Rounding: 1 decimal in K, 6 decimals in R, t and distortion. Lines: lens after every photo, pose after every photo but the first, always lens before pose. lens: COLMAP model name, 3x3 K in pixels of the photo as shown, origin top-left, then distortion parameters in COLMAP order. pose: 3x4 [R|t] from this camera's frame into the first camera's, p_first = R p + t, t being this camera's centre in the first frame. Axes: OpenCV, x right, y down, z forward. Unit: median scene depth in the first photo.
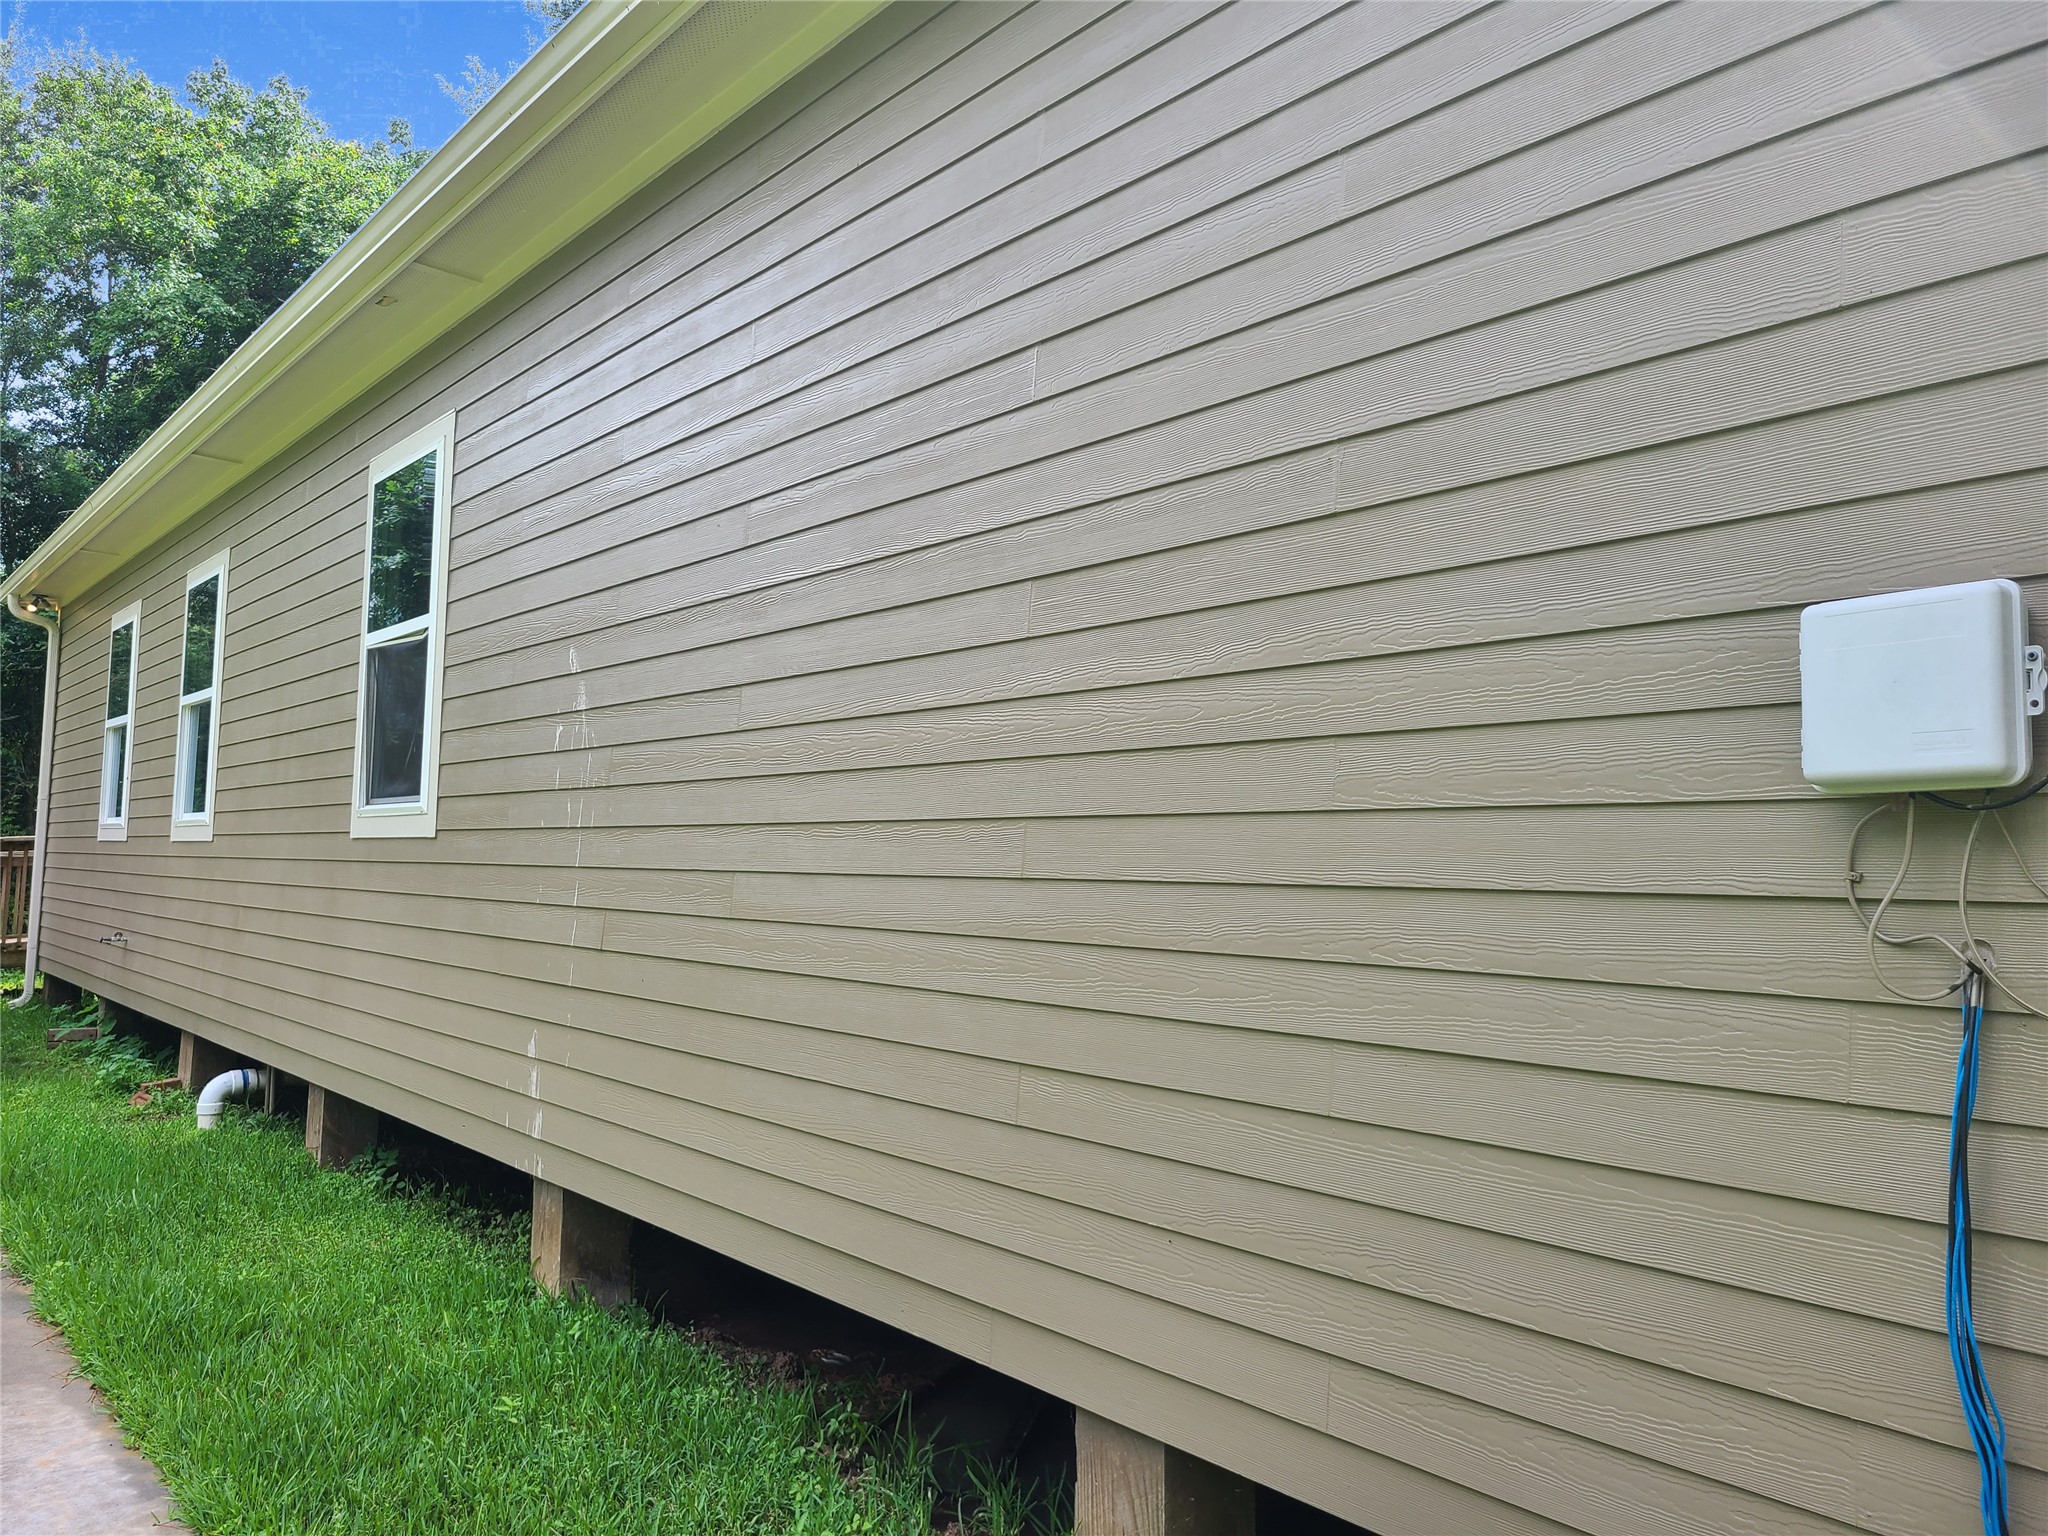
lens RADIAL K [[1534.7, 0, 1026.4], [0, 1534.7, 769.0], [0, 0, 1]] dist [0.079057, -0.071660]
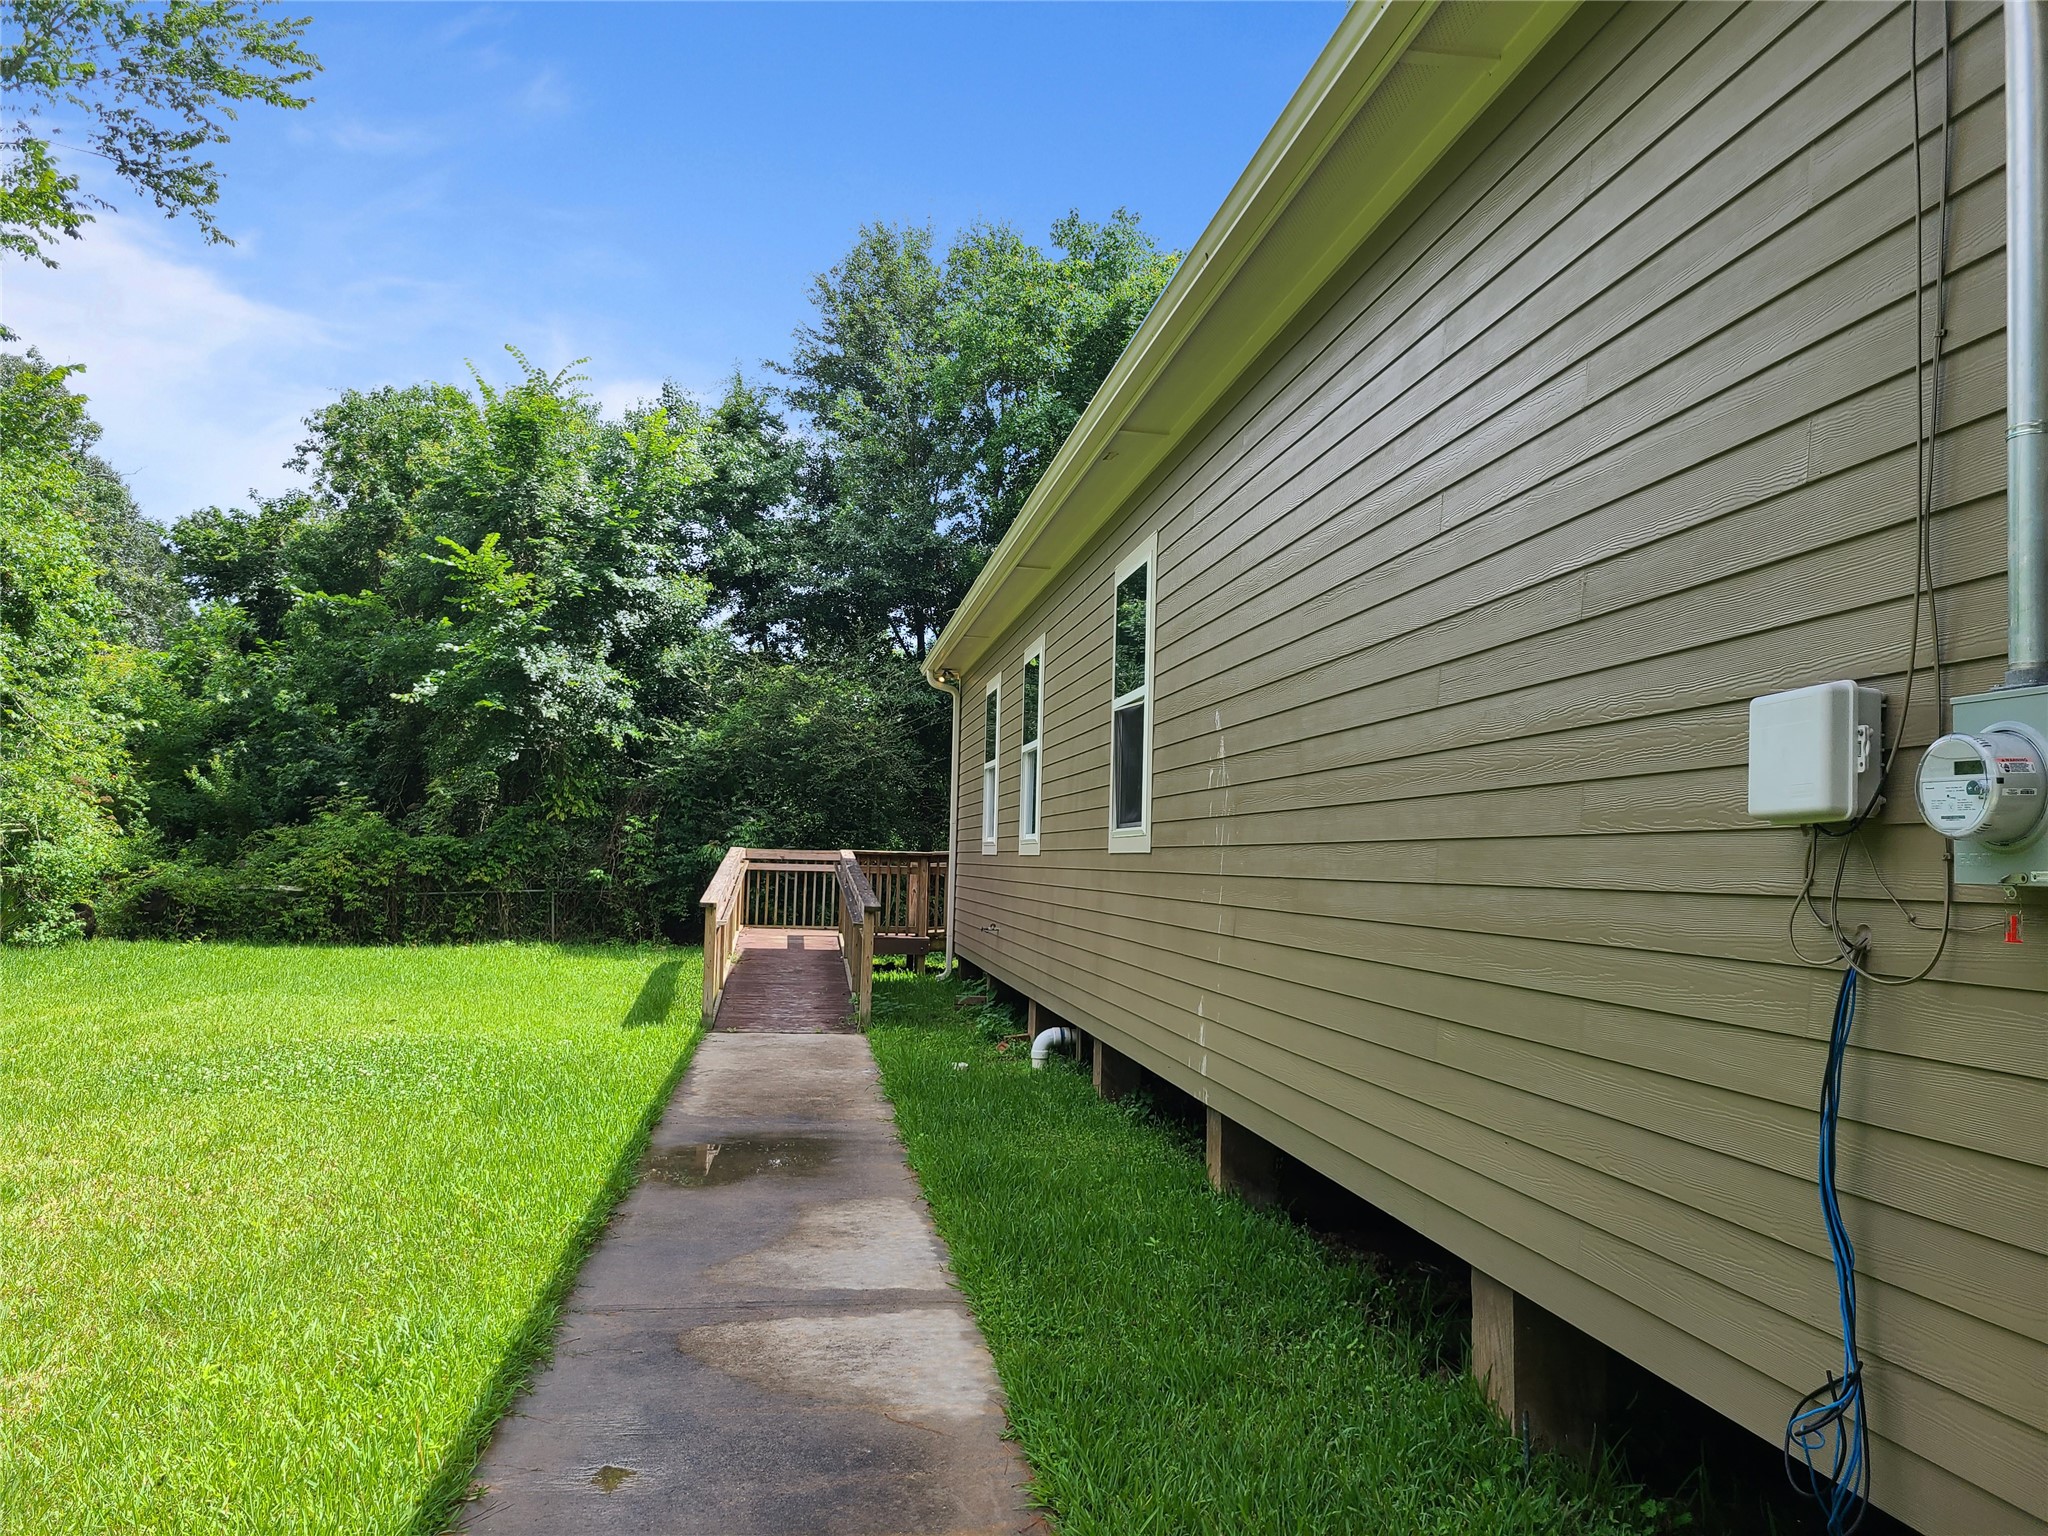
lens RADIAL K [[1551.2, 0, 1018.7], [0, 1551.2, 799.5], [0, 0, 1]] dist [0.040995, -0.006676]
pose [[0.855513, -0.020530, -0.517374, 0.192159], [0.026523, 0.999639, 0.004190, -0.009548], [0.517102, -0.017307, 0.855749, -0.181235]]
